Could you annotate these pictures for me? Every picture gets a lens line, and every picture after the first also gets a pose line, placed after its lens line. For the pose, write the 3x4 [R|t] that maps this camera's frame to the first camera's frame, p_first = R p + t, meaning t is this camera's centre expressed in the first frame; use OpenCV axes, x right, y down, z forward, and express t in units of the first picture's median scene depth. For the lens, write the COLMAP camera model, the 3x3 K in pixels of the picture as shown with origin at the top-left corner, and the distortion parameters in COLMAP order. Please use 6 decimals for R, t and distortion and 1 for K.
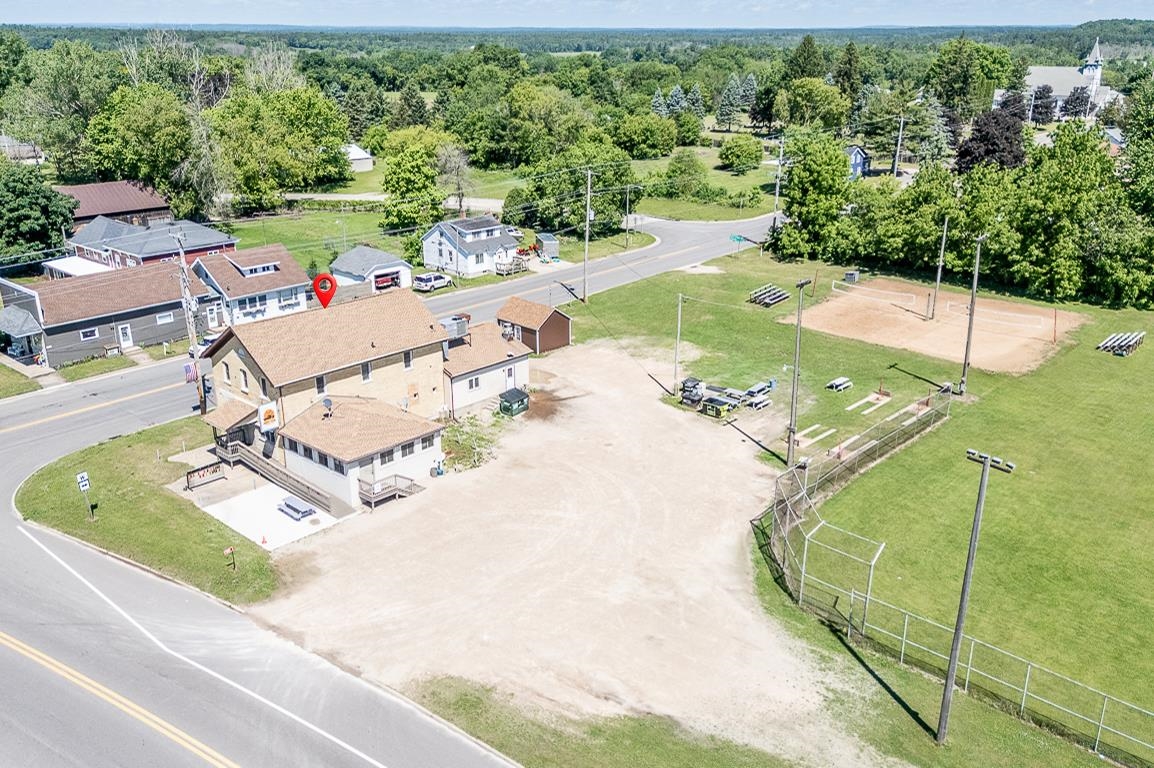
lens RADIAL K [[958.4, 0, 607.7], [0, 958.4, 387.1], [0, 0, 1]] dist [0.072029, -0.013913]
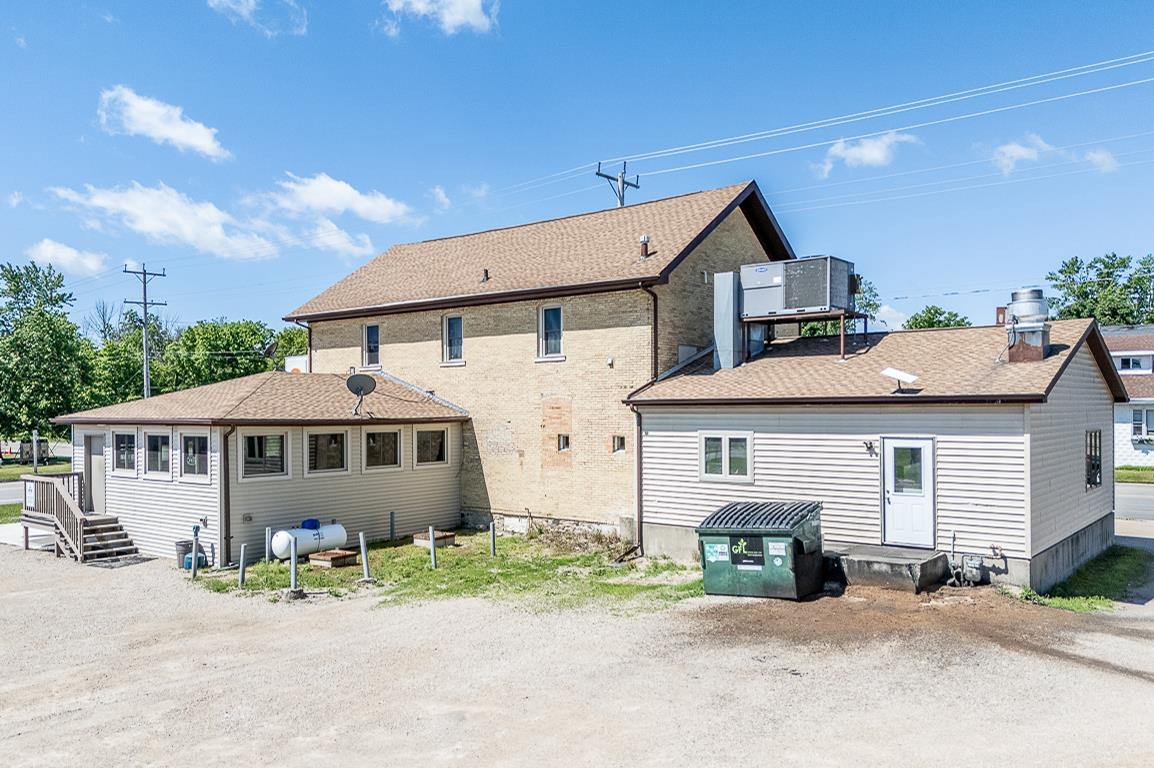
lens RADIAL K [[913.5, 0, 579.3], [0, 913.5, 402.7], [0, 0, 1]] dist [0.074028, -0.053328]
pose [[0.051790, -0.014179, -0.998557, 0.120422], [-0.333625, 0.942207, -0.030682, 0.003532], [0.941282, 0.334732, 0.044067, 0.913795]]
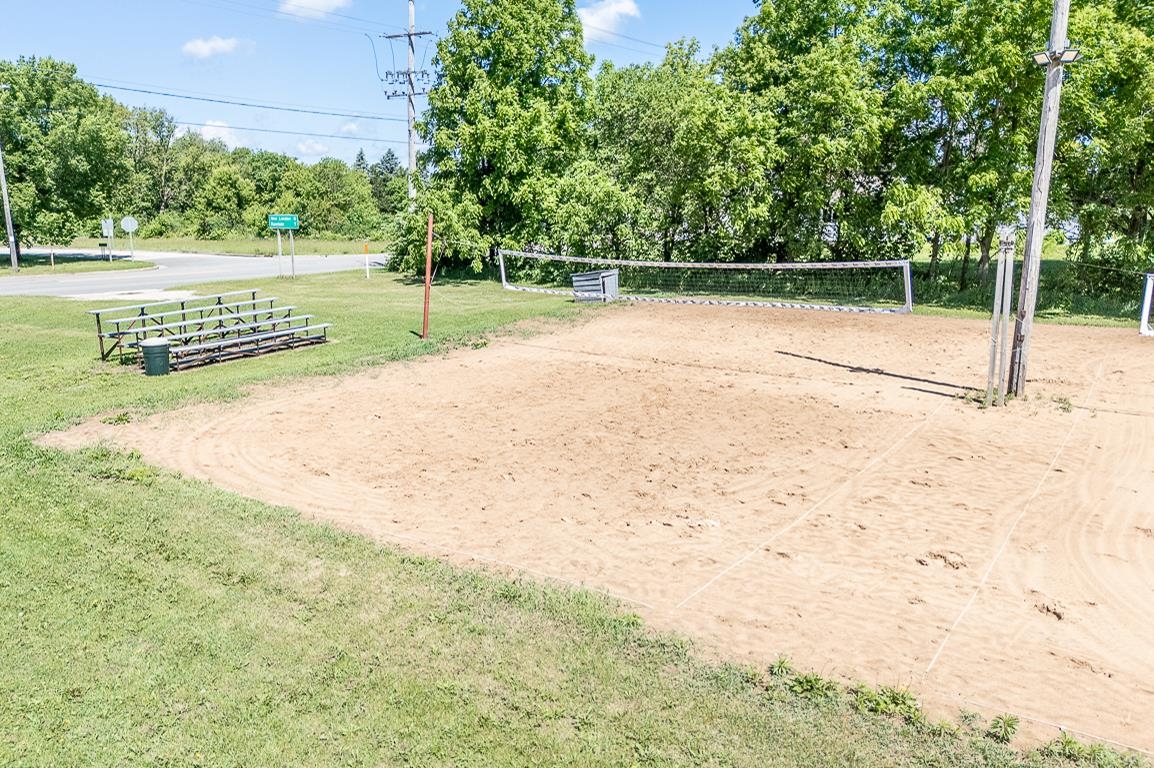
lens RADIAL K [[911.1, 0, 577.0], [0, 911.1, 384.0], [0, 0, 1]] dist [0.118932, -0.135537]
pose [[0.985301, -0.035338, 0.167133, 0.304798], [0.061550, 0.986096, -0.154357, -0.069463], [-0.159355, 0.162375, 0.973776, 1.127284]]
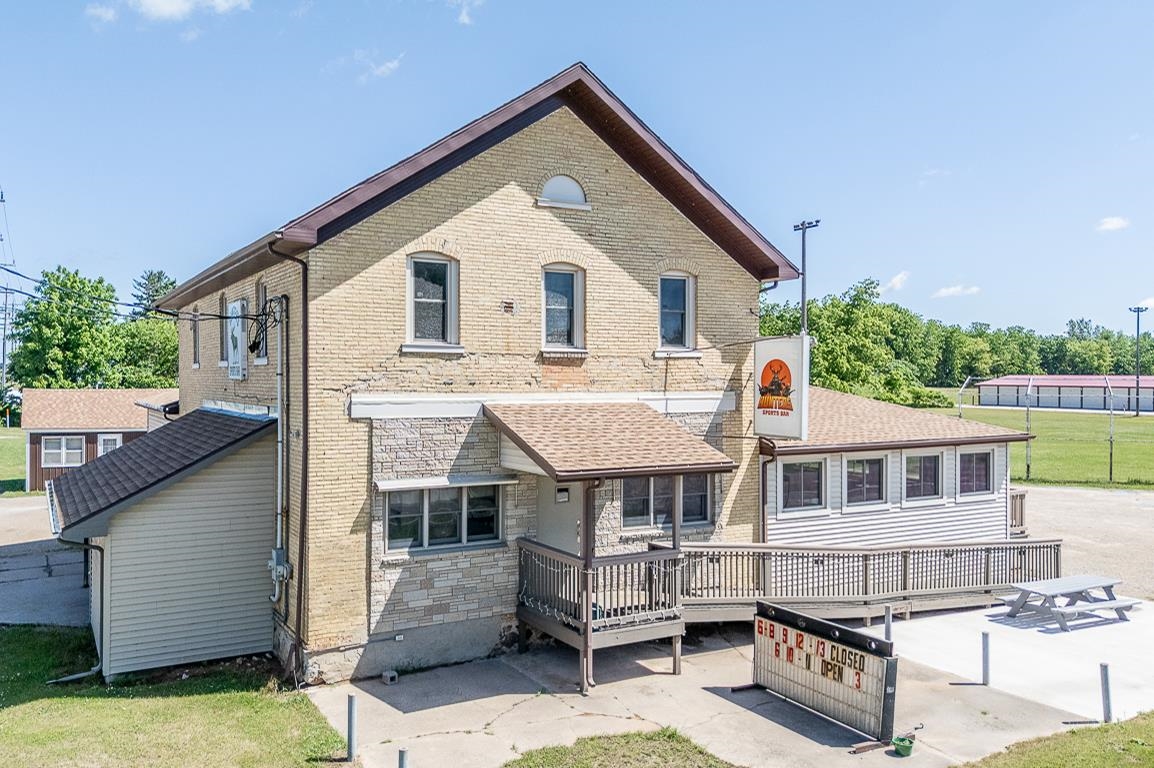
lens RADIAL K [[911.1, 0, 577.0], [0, 911.1, 384.0], [0, 0, 1]] dist [0.118932, -0.135537]
pose [[0.327171, -0.008049, 0.944931, -0.503830], [0.318776, 0.942288, -0.102346, 0.030431], [-0.889574, 0.334706, 0.310855, 0.788360]]
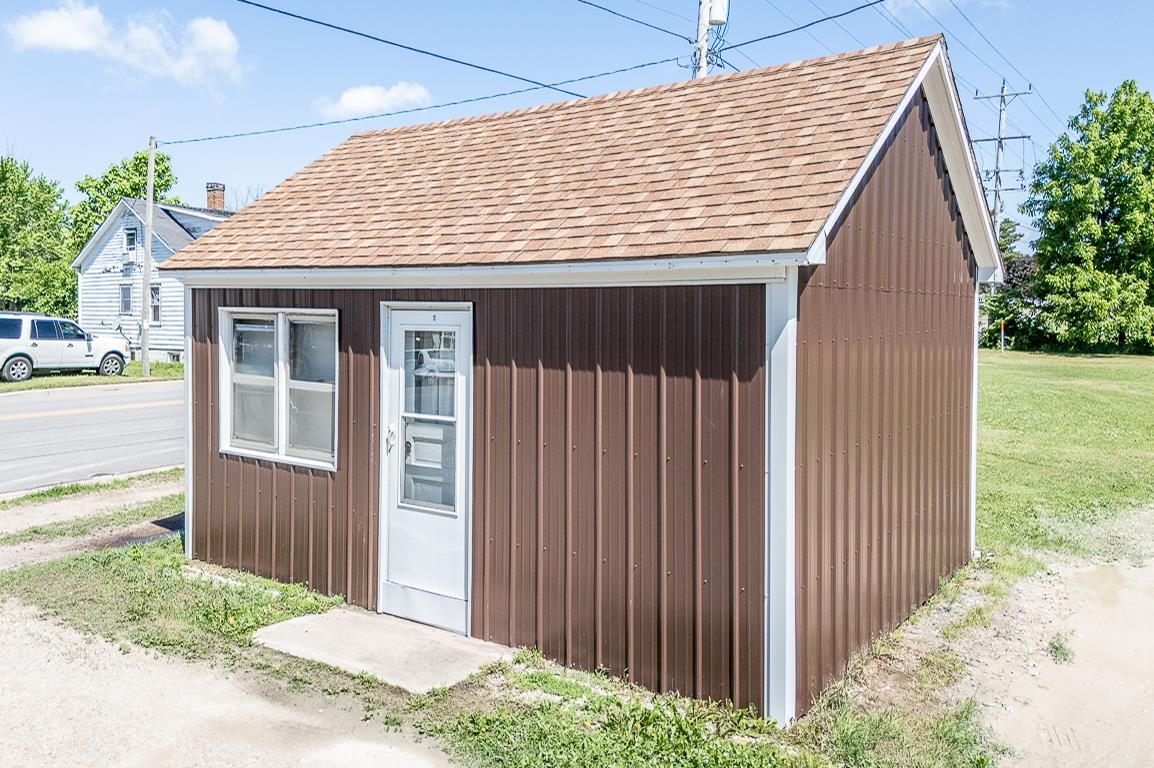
lens RADIAL K [[930.6, 0, 569.3], [0, 930.6, 393.4], [0, 0, 1]] dist [0.078482, -0.112007]
pose [[0.993595, -0.010677, 0.112492, -0.106969], [0.039251, 0.966148, -0.254984, -0.045913], [-0.105962, 0.257766, 0.960379, 1.098117]]
